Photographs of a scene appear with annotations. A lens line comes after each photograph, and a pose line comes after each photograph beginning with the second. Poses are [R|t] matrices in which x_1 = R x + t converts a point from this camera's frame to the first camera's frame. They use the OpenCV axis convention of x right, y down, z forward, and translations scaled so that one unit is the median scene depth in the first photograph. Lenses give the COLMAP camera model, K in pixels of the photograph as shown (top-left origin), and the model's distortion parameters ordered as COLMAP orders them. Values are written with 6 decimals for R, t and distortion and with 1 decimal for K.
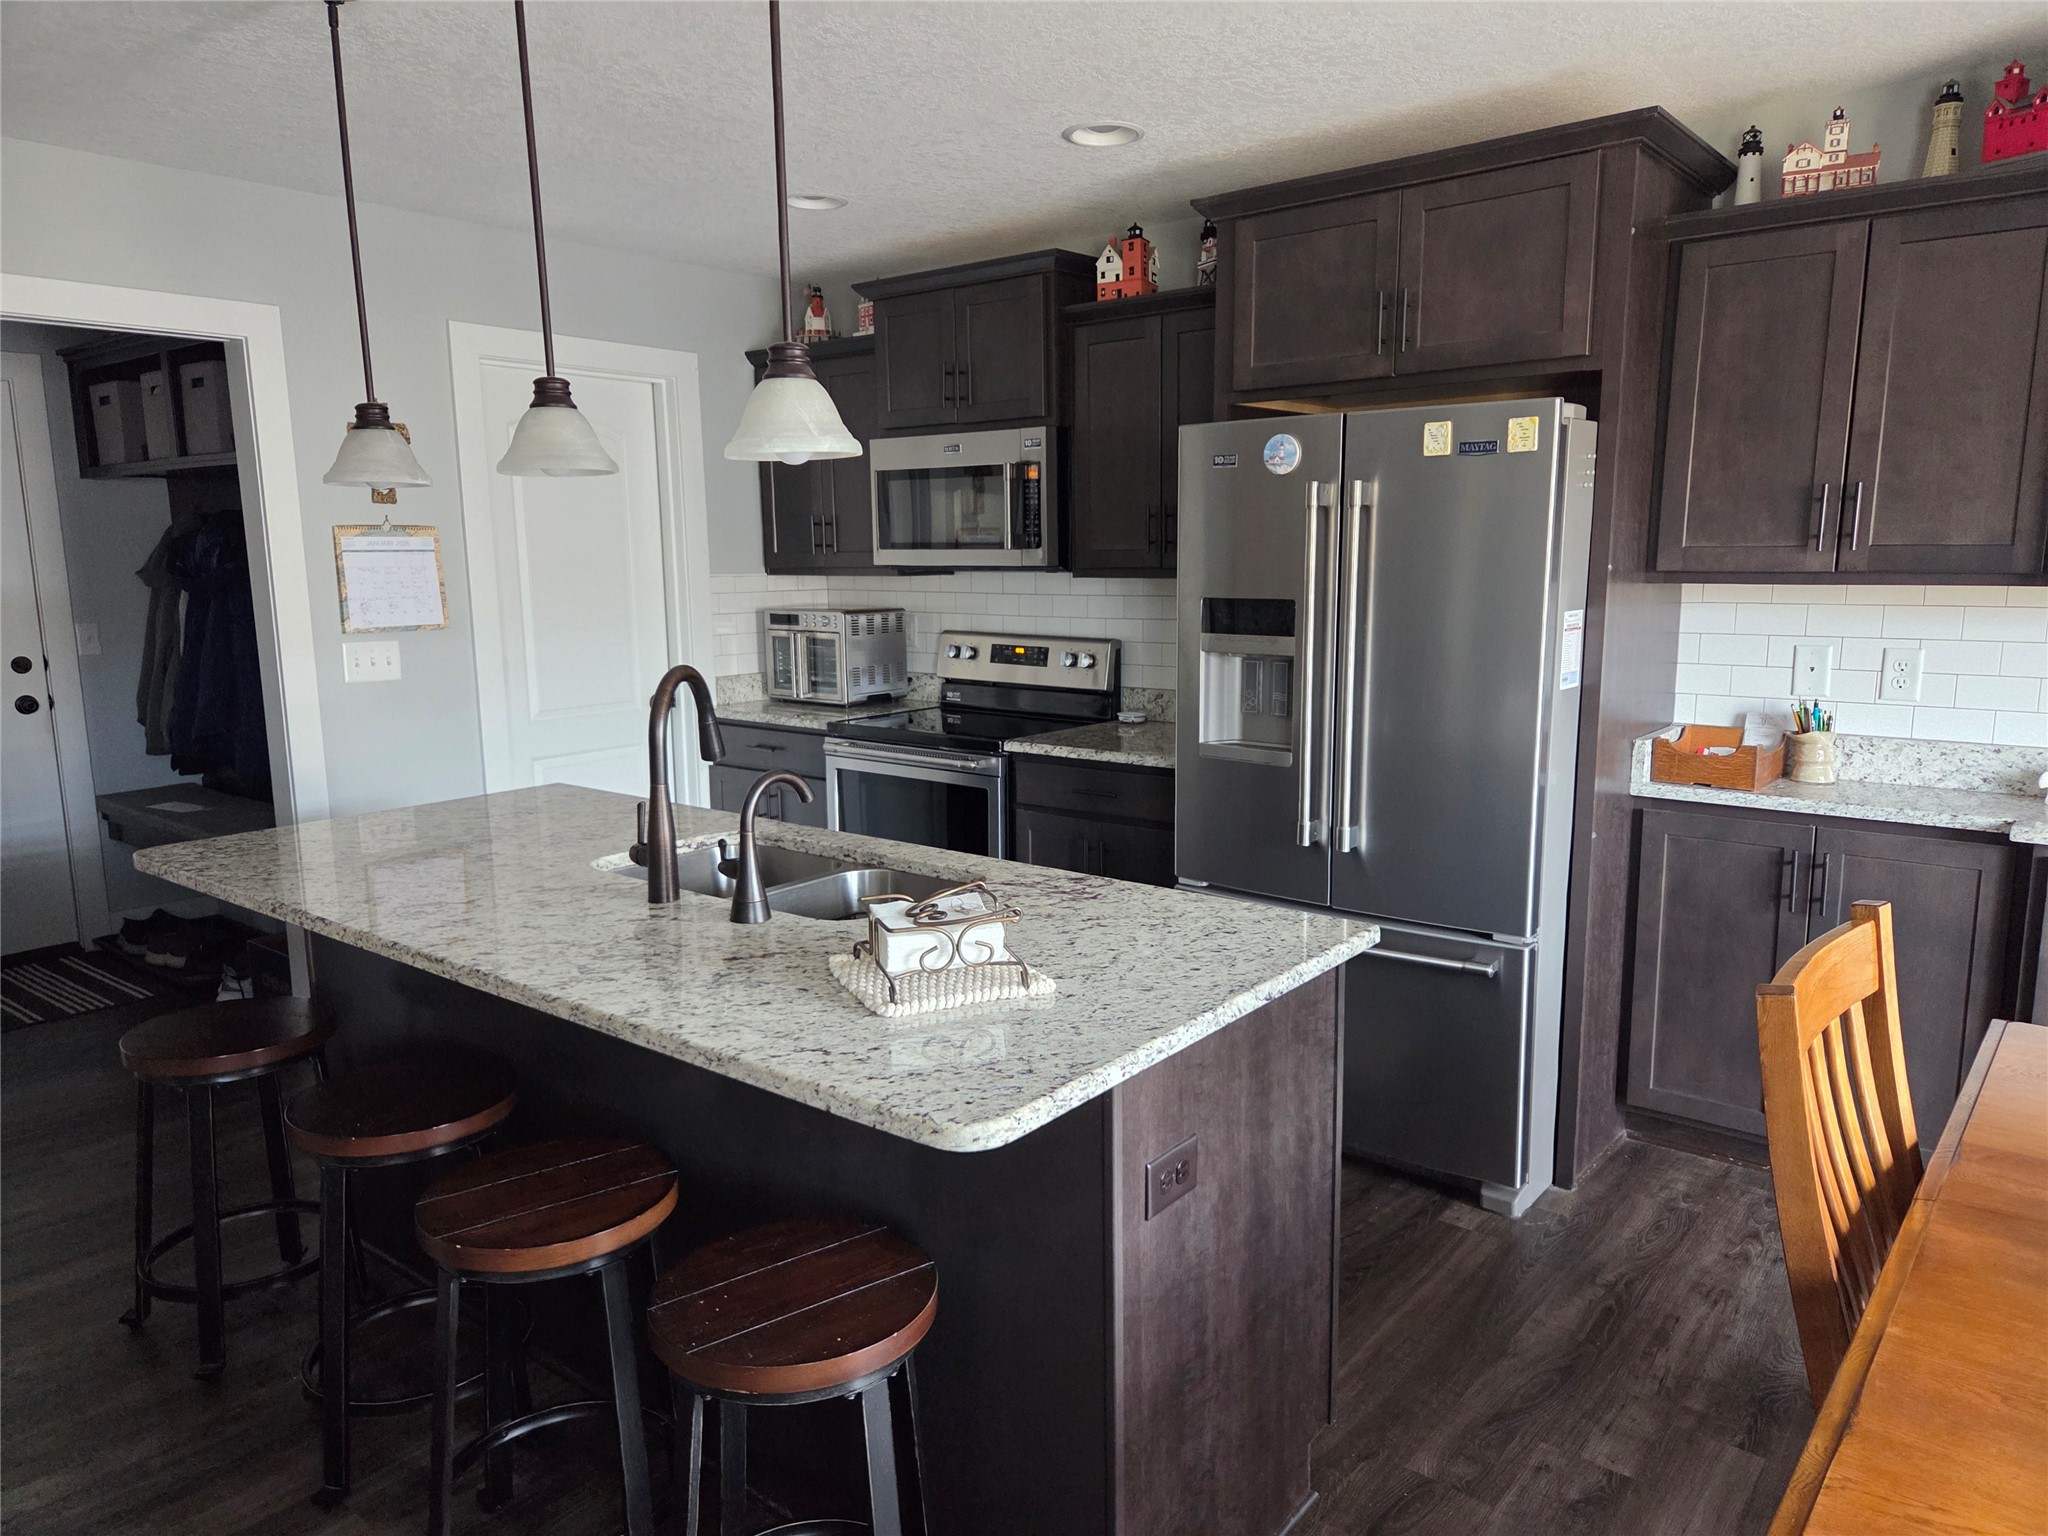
lens RADIAL K [[1347.6, 0, 1024.0], [0, 1347.6, 768.0], [0, 0, 1]] dist [0.043827, -0.034308]
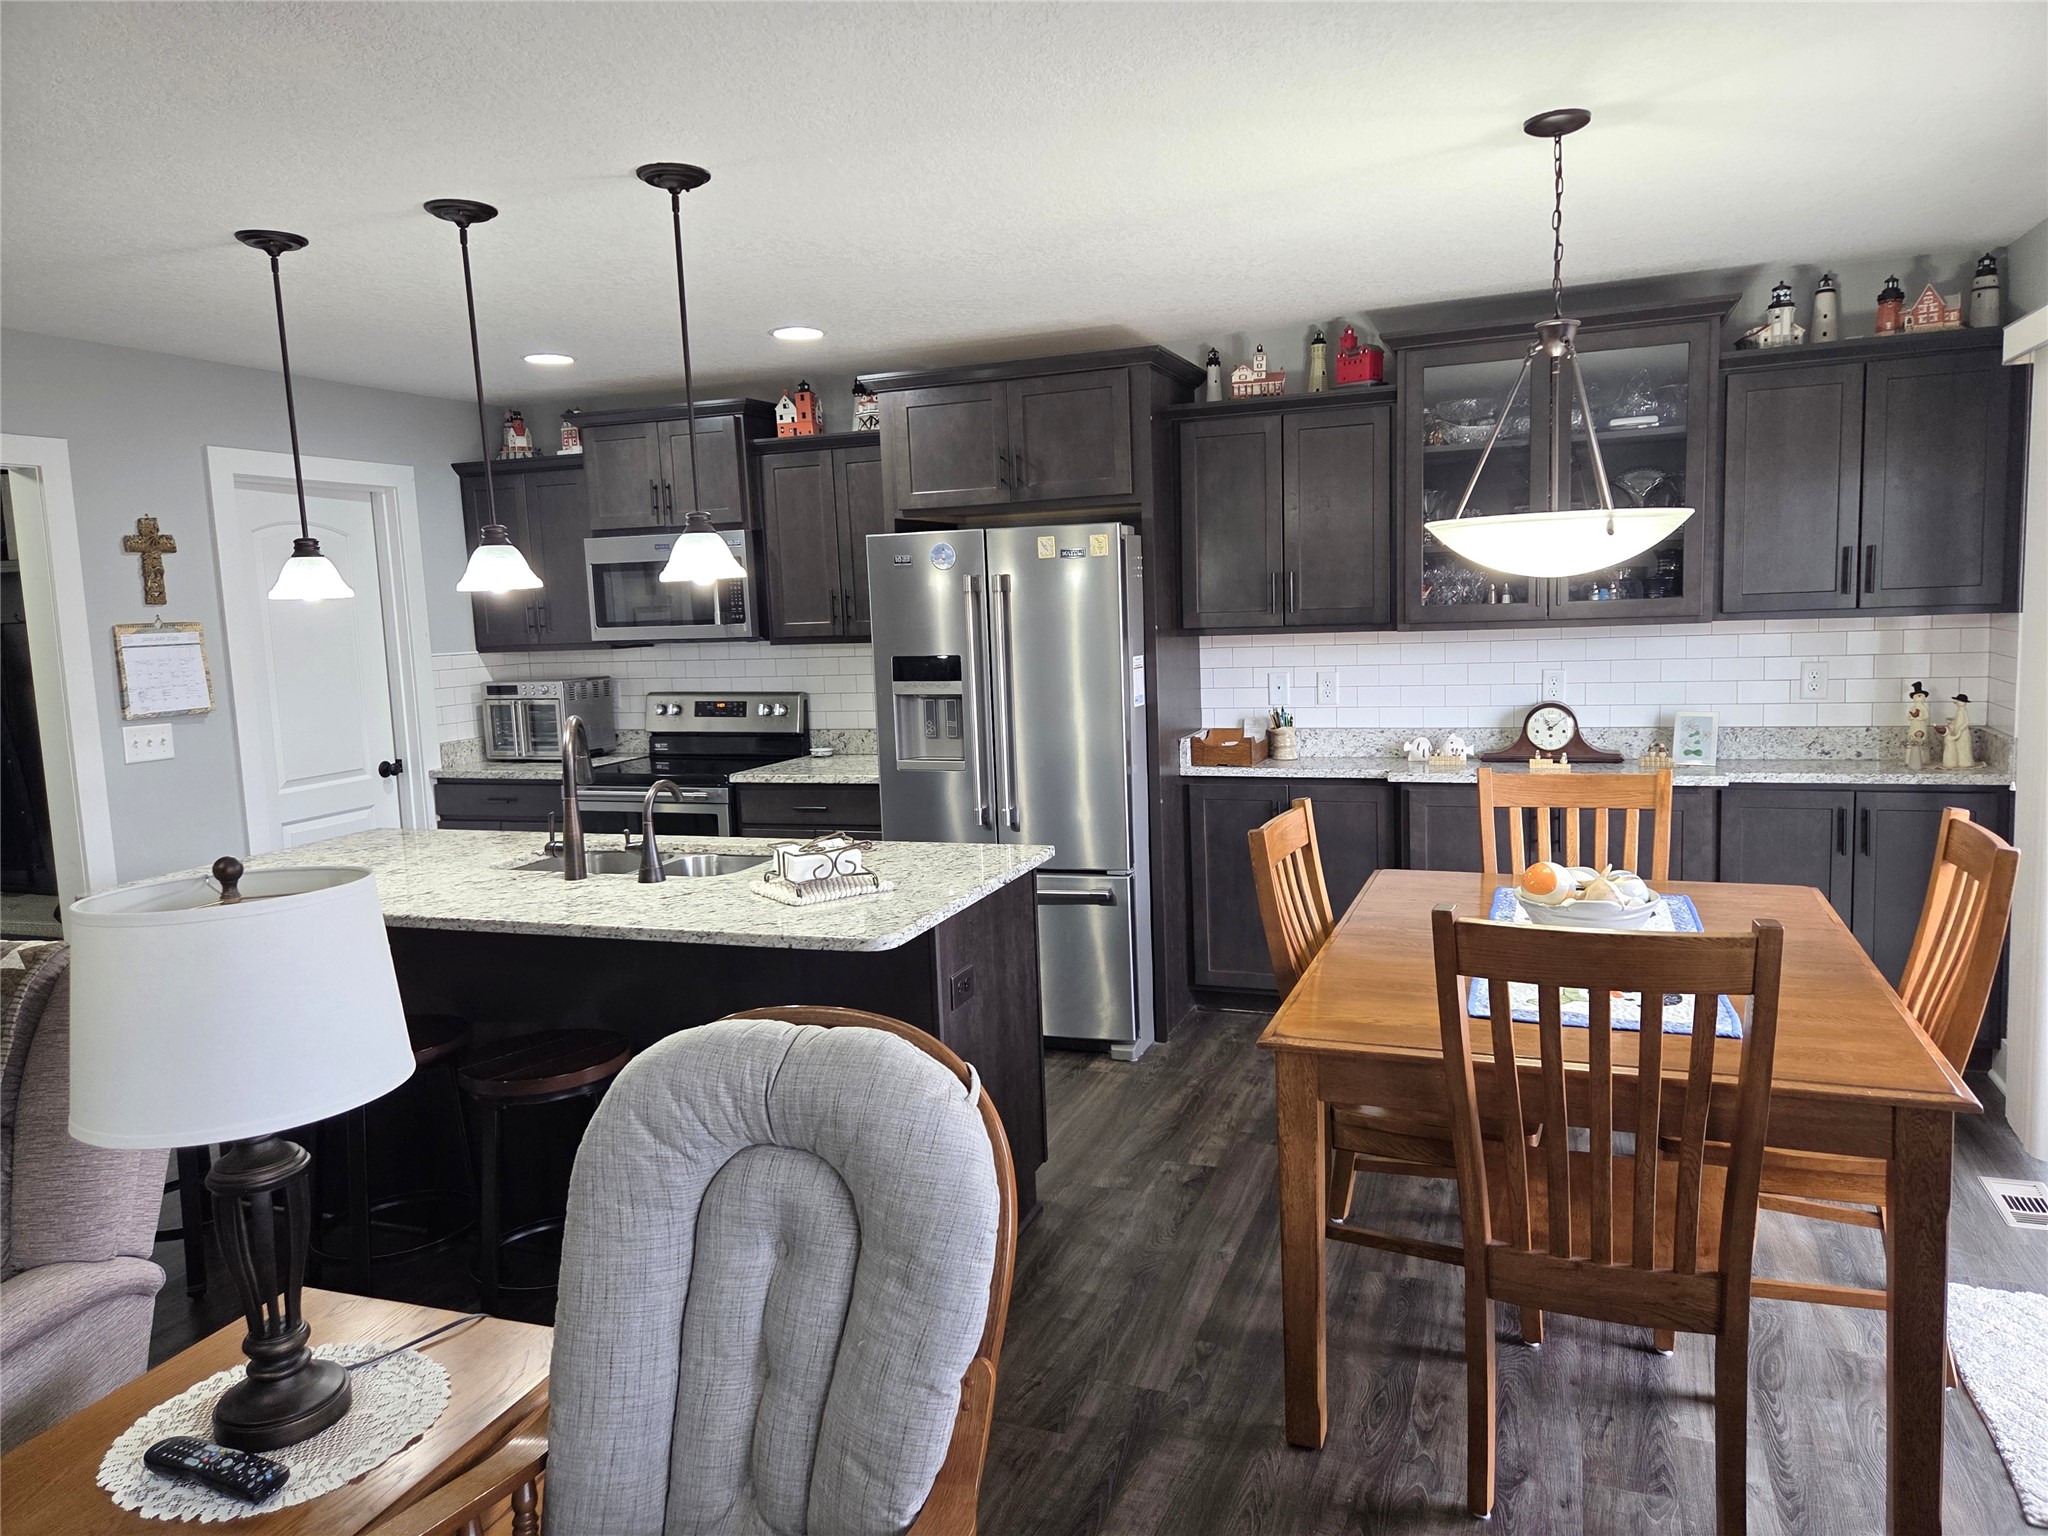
lens RADIAL K [[1385.6, 0, 1030.6], [0, 1385.6, 731.8], [0, 0, 1]] dist [0.000167, -0.001052]
pose [[0.946837, -0.056713, 0.316674, -0.195244], [0.079320, 0.995105, -0.058951, 0.048704], [-0.311781, 0.080935, 0.946701, -0.407857]]
